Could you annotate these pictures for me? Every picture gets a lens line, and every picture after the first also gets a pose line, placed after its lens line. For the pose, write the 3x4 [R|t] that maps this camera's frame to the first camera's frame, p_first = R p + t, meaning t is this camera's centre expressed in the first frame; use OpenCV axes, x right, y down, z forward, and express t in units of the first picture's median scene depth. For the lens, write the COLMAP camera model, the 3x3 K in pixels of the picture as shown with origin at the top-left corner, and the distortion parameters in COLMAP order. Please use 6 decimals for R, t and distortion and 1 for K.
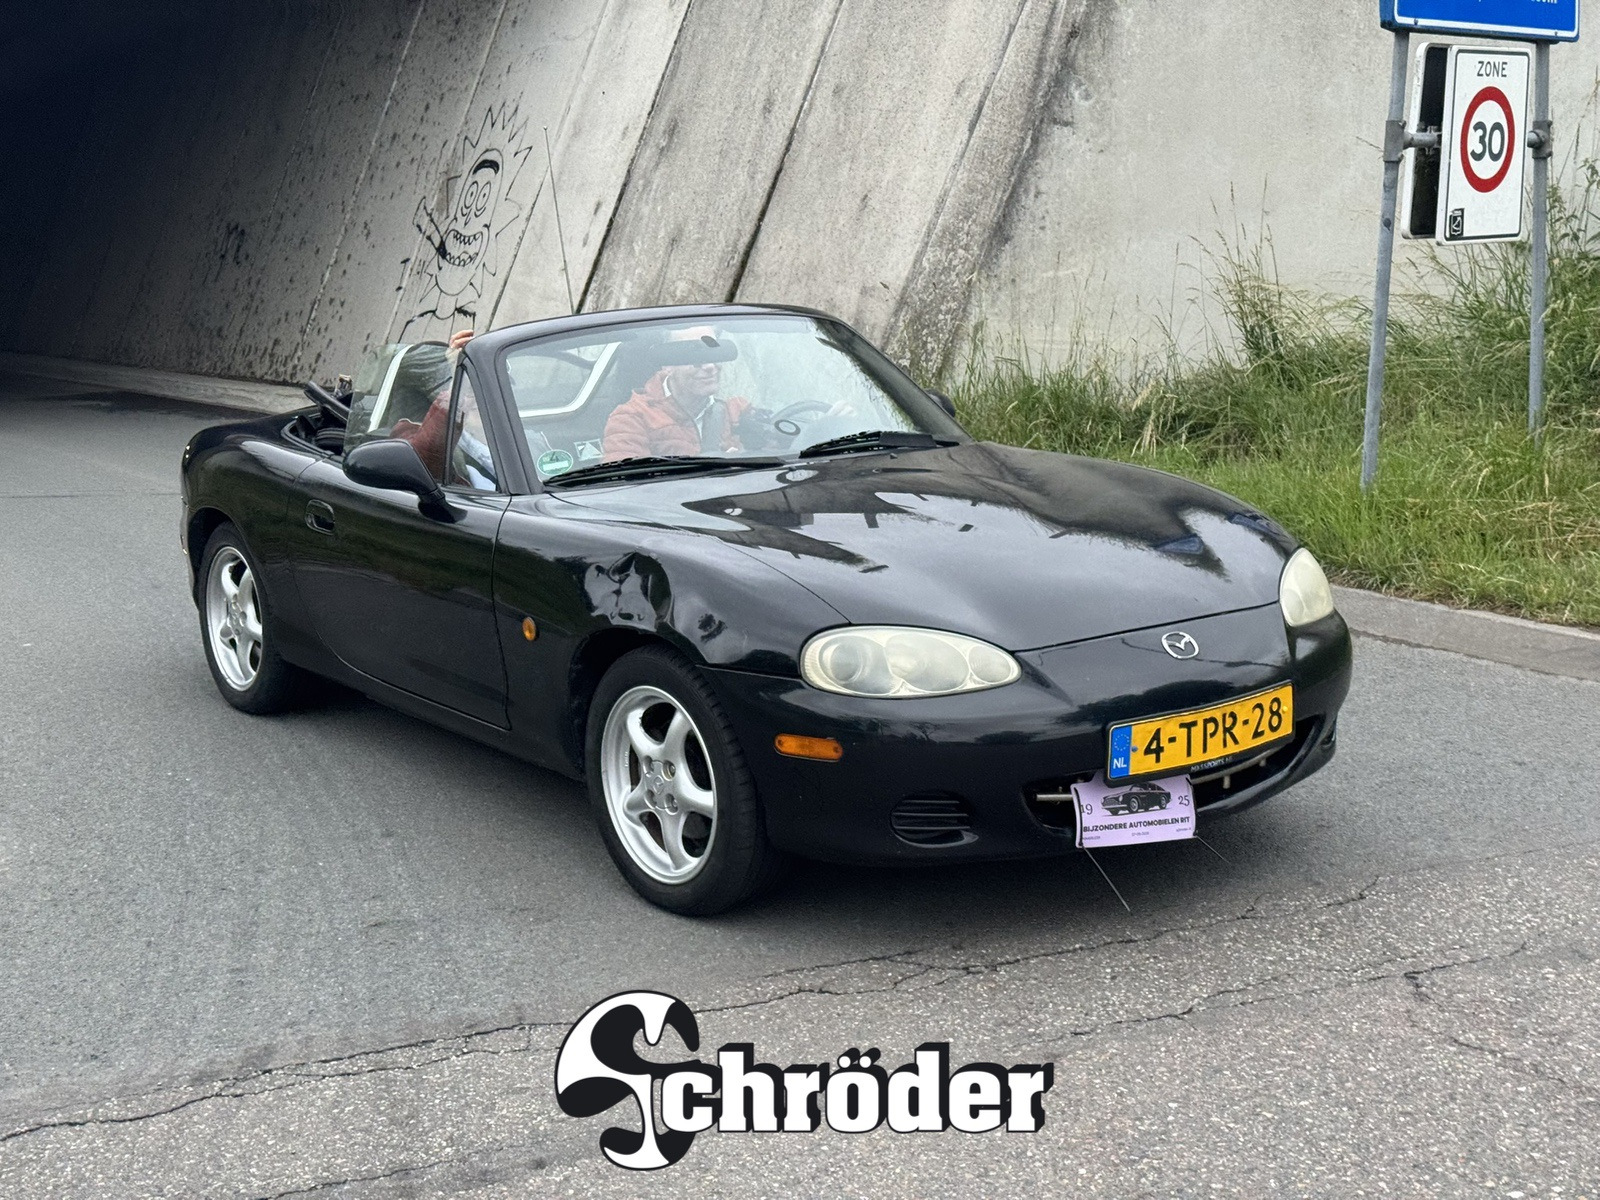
lens RADIAL K [[2208.5, 0, 833.6], [0, 2208.5, 600.2], [0, 0, 1]] dist [0.124076, 0.000000]
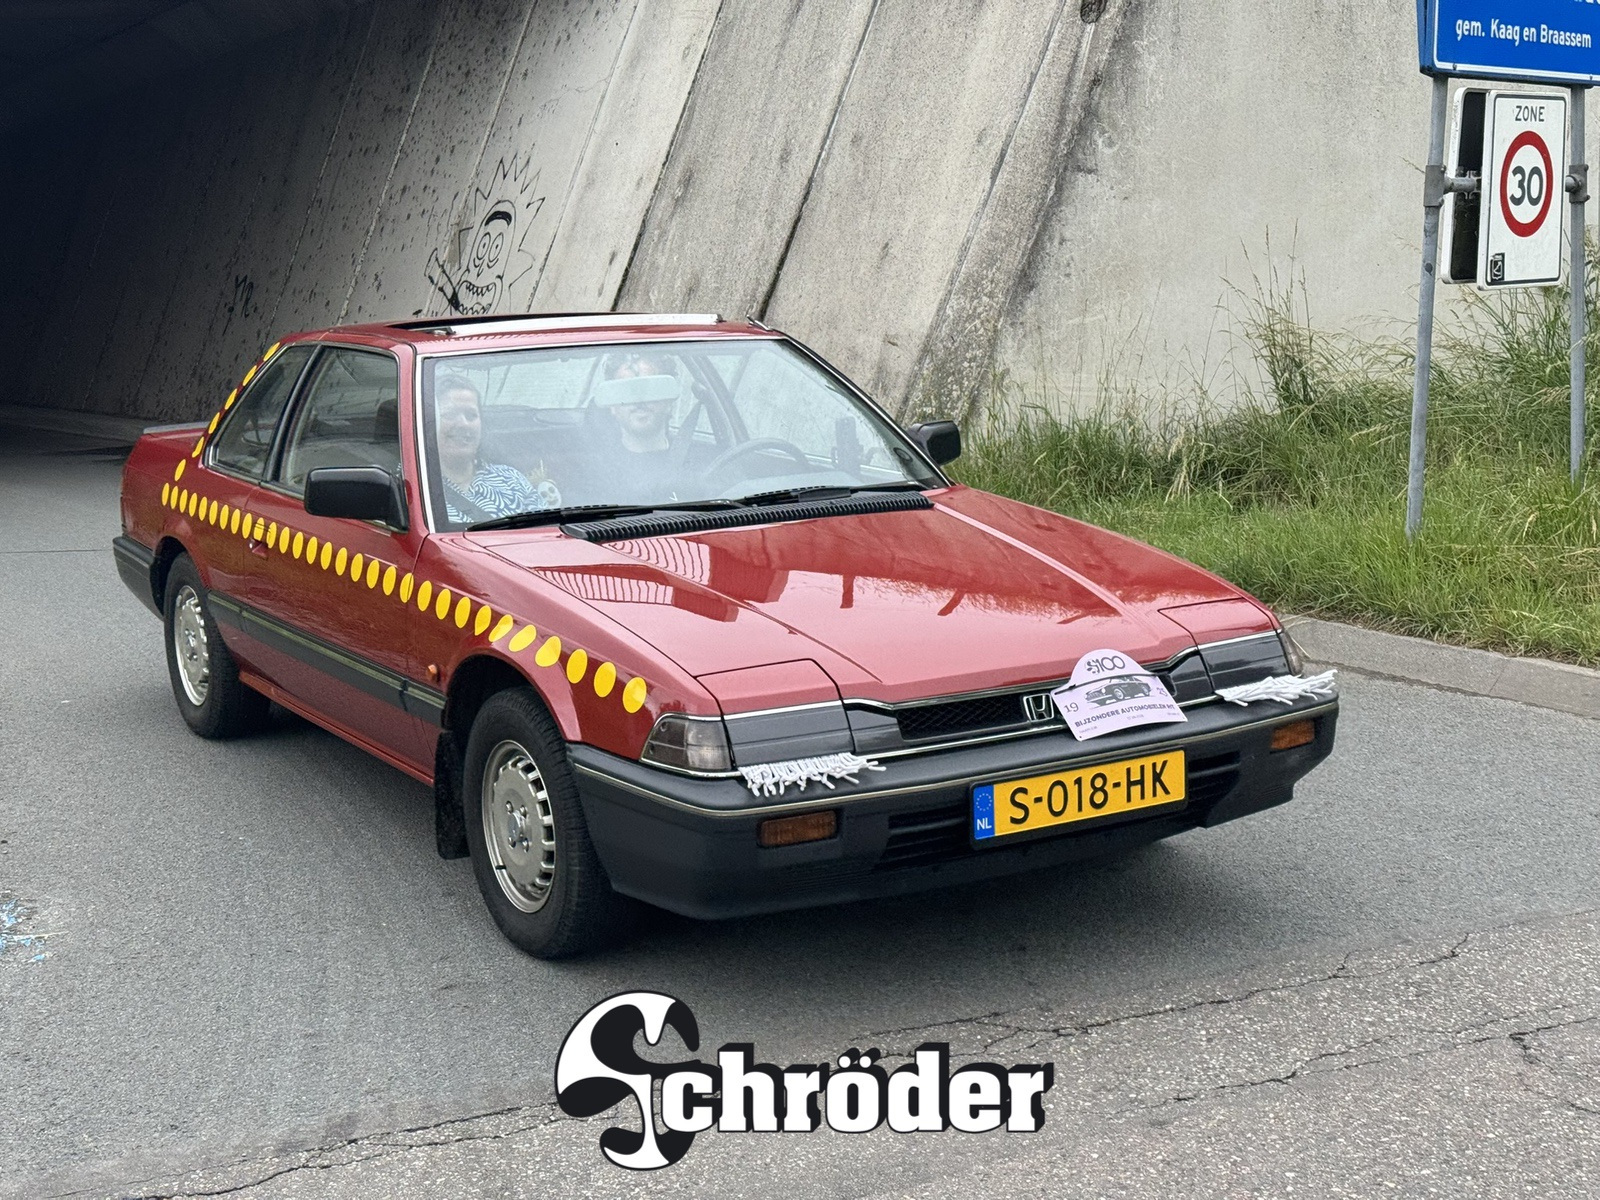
lens RADIAL K [[2208.5, 0, 816.7], [0, 2208.5, 588.2], [0, 0, 1]] dist [0.124076, 0.000000]
pose [[0.999968, -0.007236, -0.003504, -0.015906], [0.007144, 0.999644, -0.025722, -0.001829], [0.003689, 0.025696, 0.999663, 0.005170]]
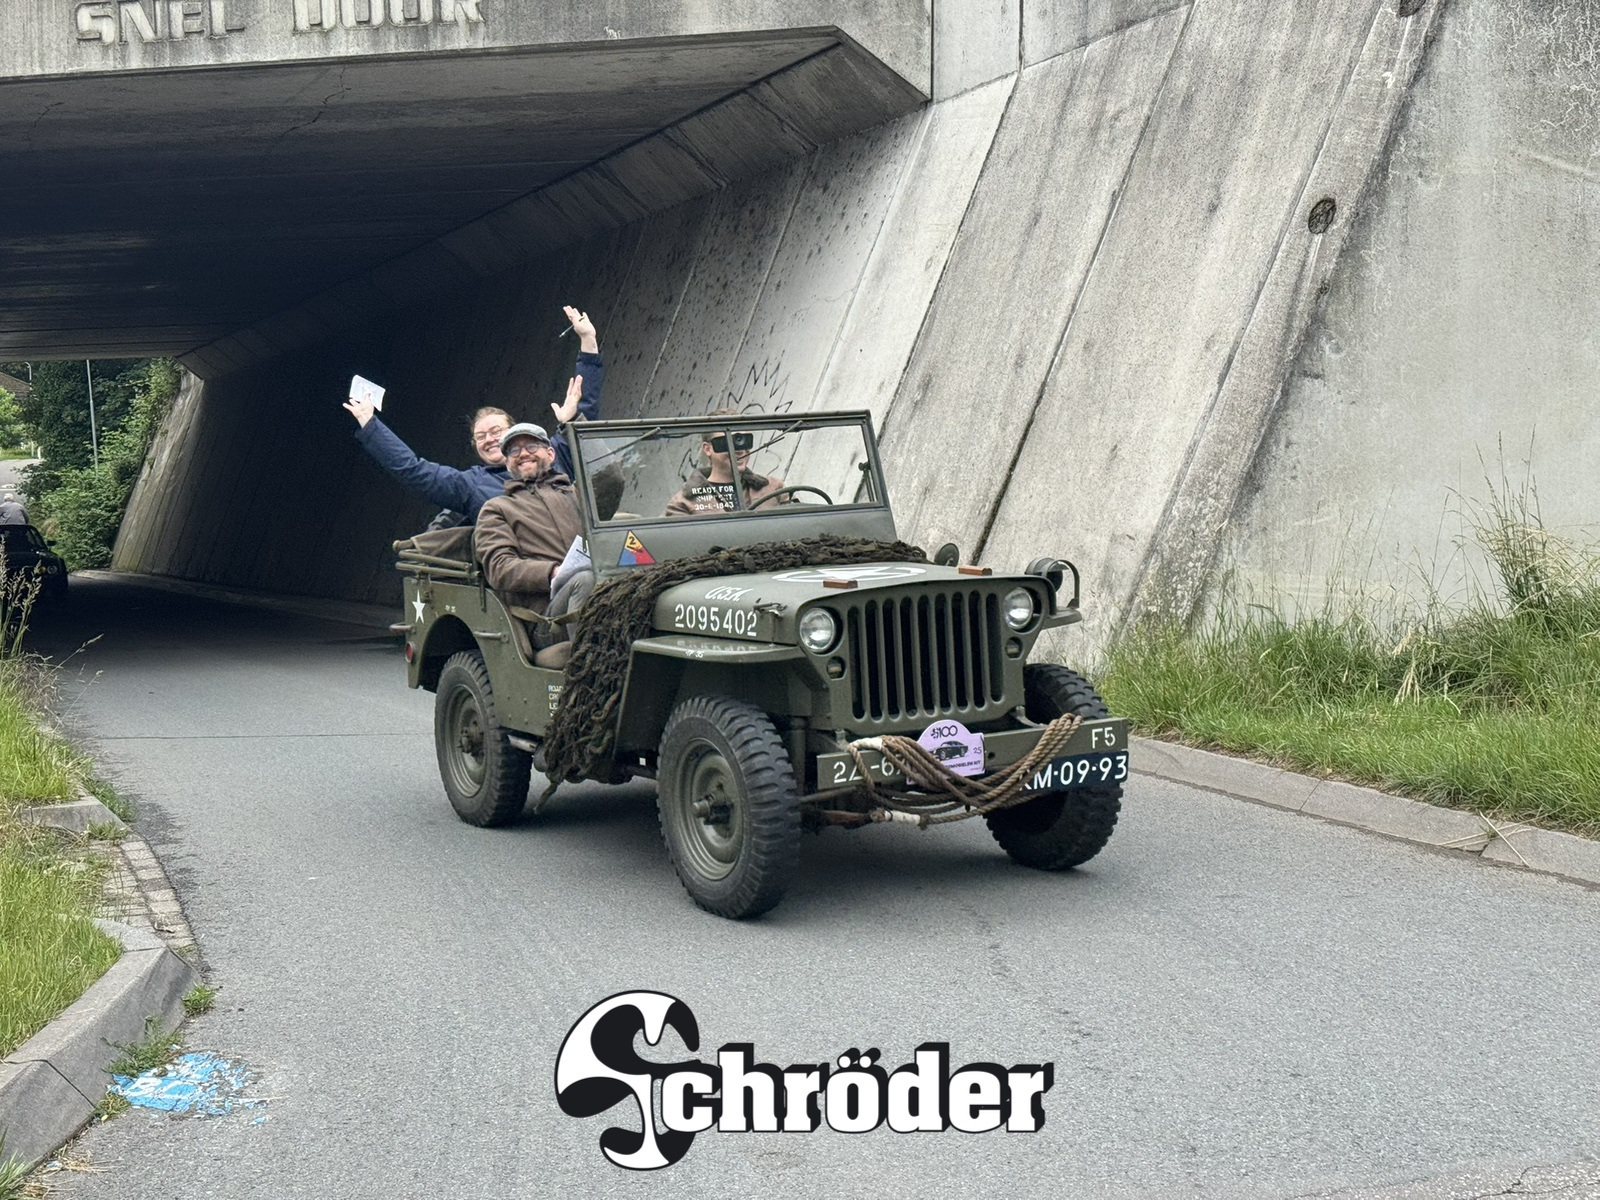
lens RADIAL K [[2208.5, 0, 809.8], [0, 2208.5, 578.4], [0, 0, 1]] dist [0.124076, 0.000000]
pose [[0.992280, 0.001324, -0.124014, 0.001453], [-0.015940, 0.993011, -0.116938, -0.001085], [0.122993, 0.118012, 0.985366, -0.013124]]
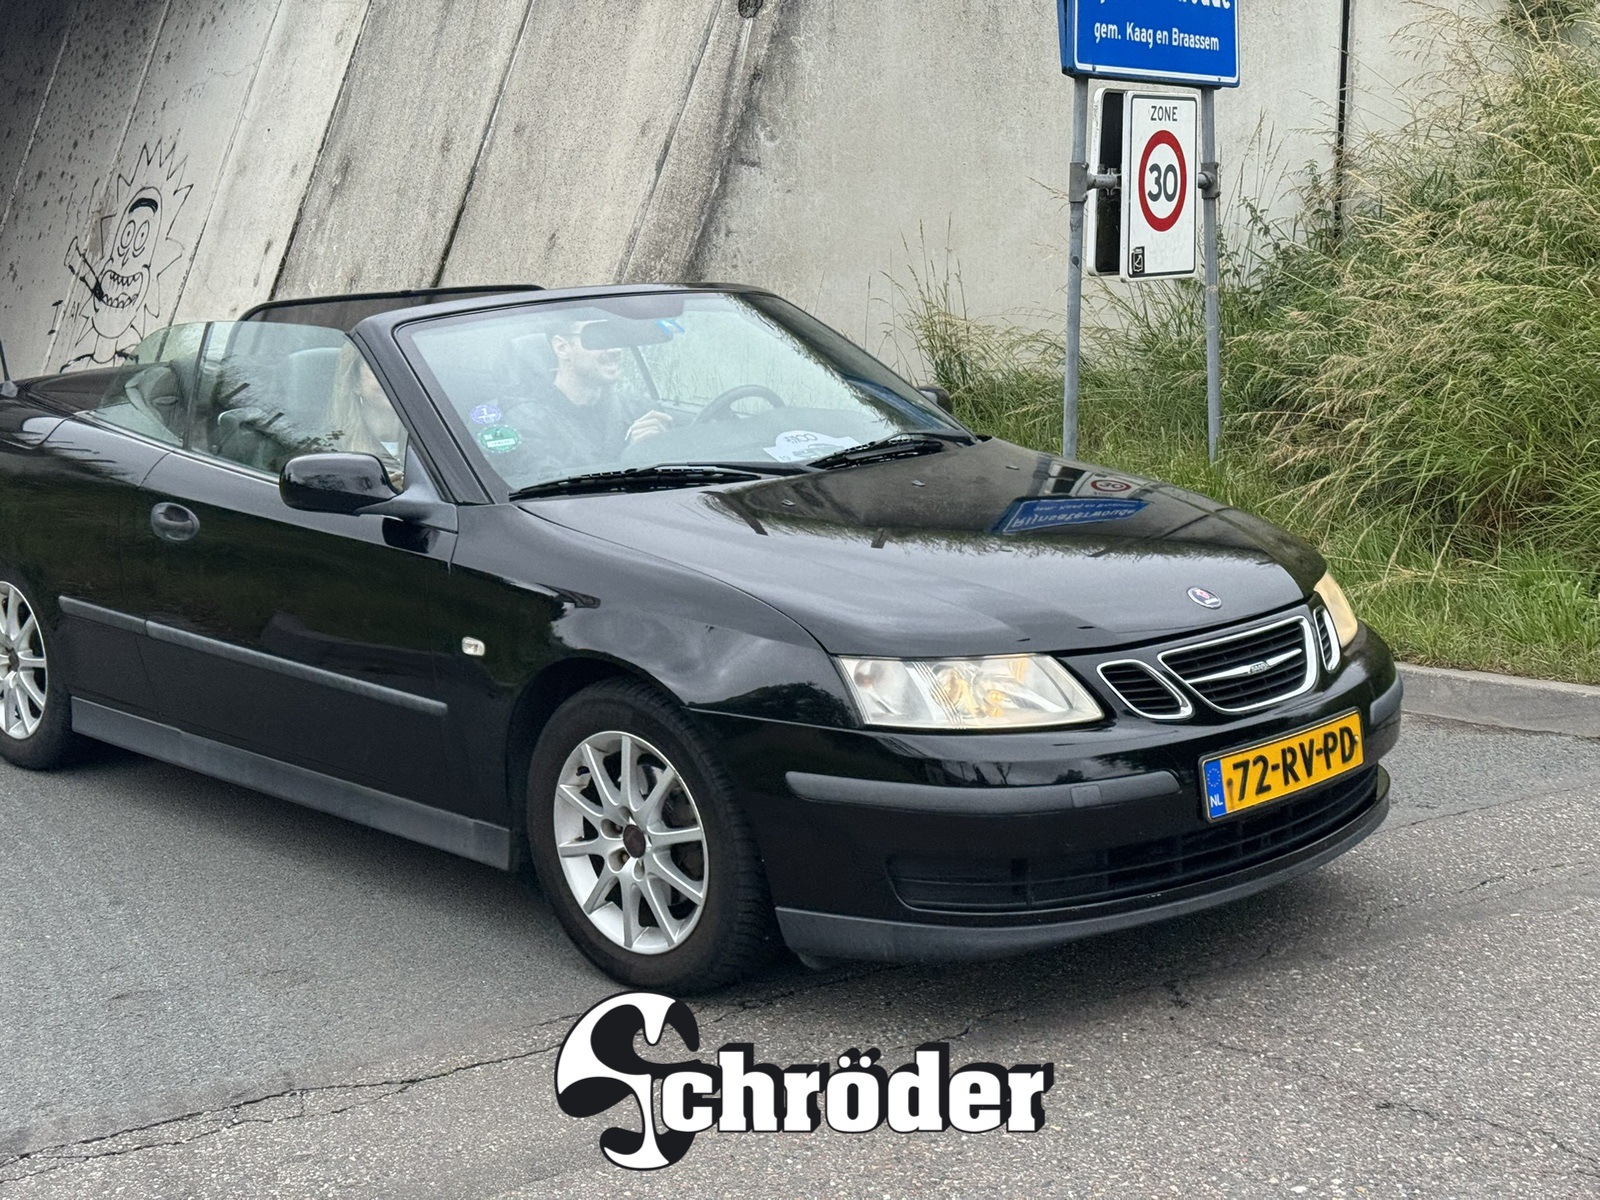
lens RADIAL K [[2208.5, 0, 813.3], [0, 2208.5, 589.2], [0, 0, 1]] dist [0.124076, 0.000000]
pose [[0.989445, -0.031224, 0.141503, -0.017224], [0.034111, 0.999256, -0.018023, -0.000976], [-0.140835, 0.022660, 0.989774, -0.001781]]
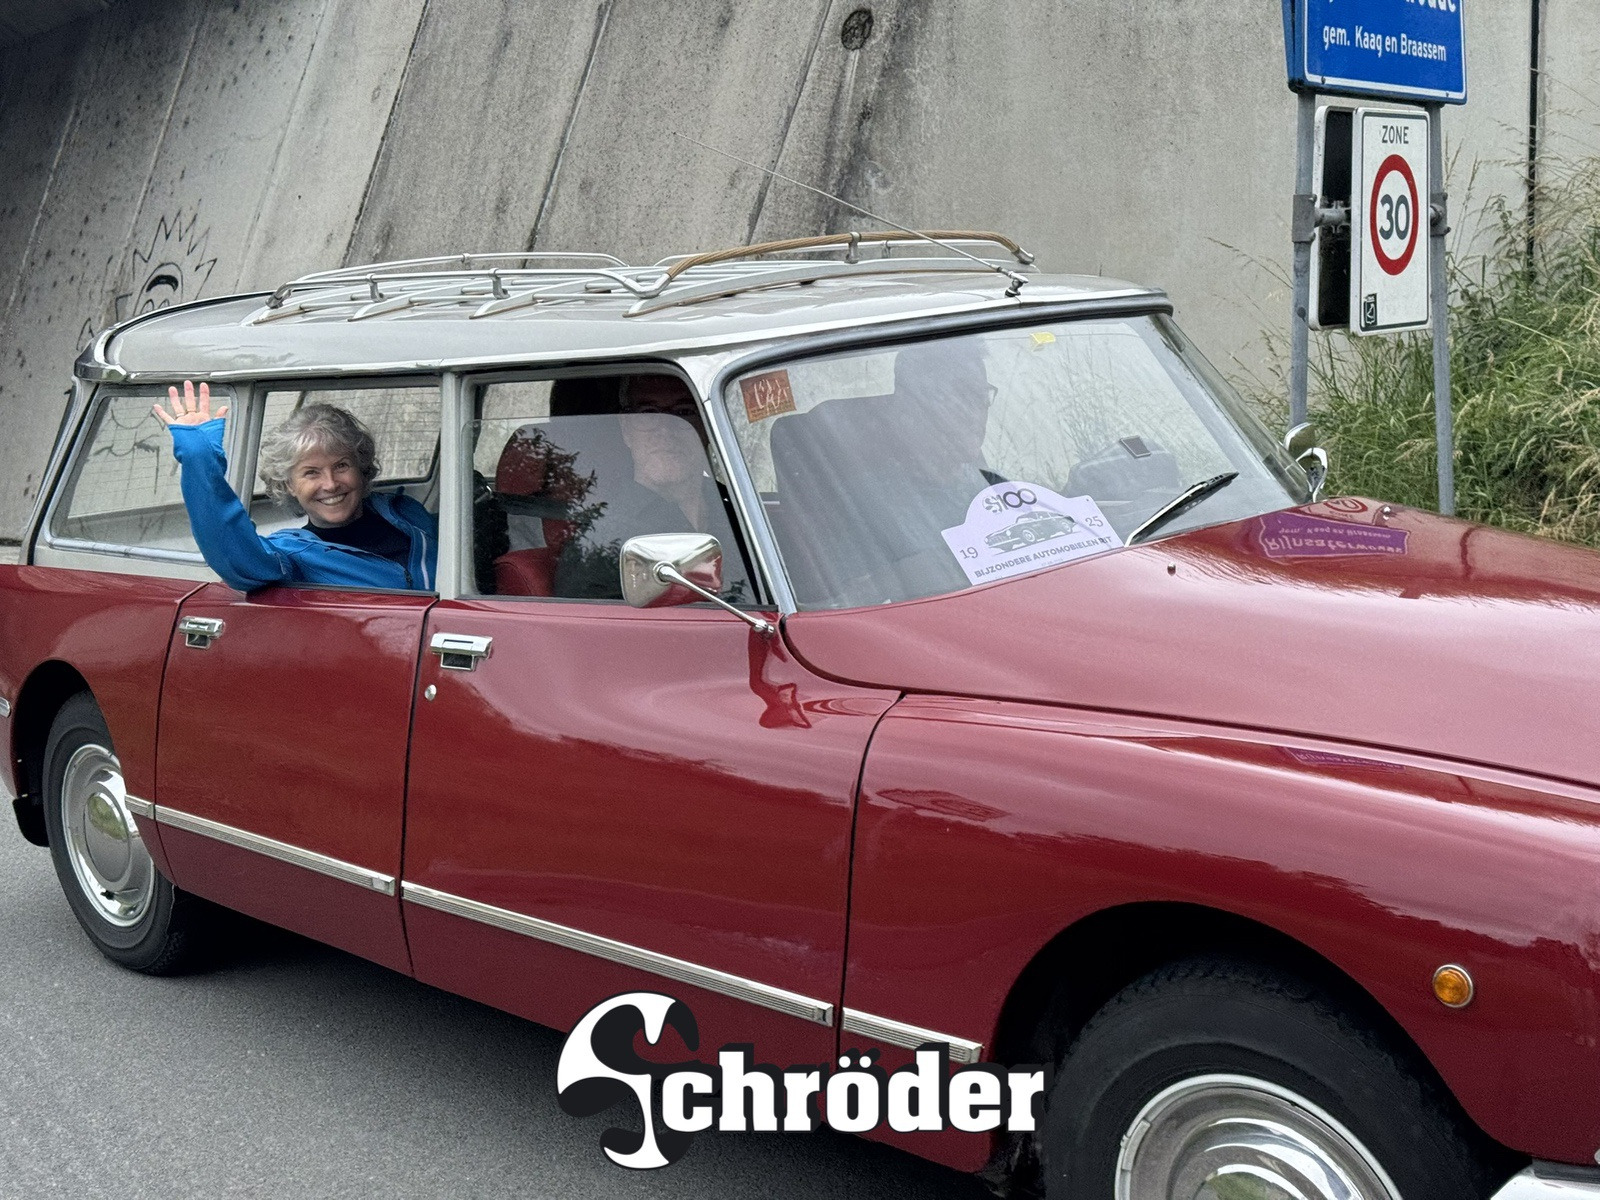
lens RADIAL K [[2208.5, 0, 817.9], [0, 2208.5, 602.4], [0, 0, 1]] dist [0.124076, 0.000000]
pose [[0.988773, -0.051115, 0.140412, -0.045023], [0.057472, 0.997480, -0.041593, -0.023158], [-0.137932, 0.049195, 0.989219, 0.130325]]
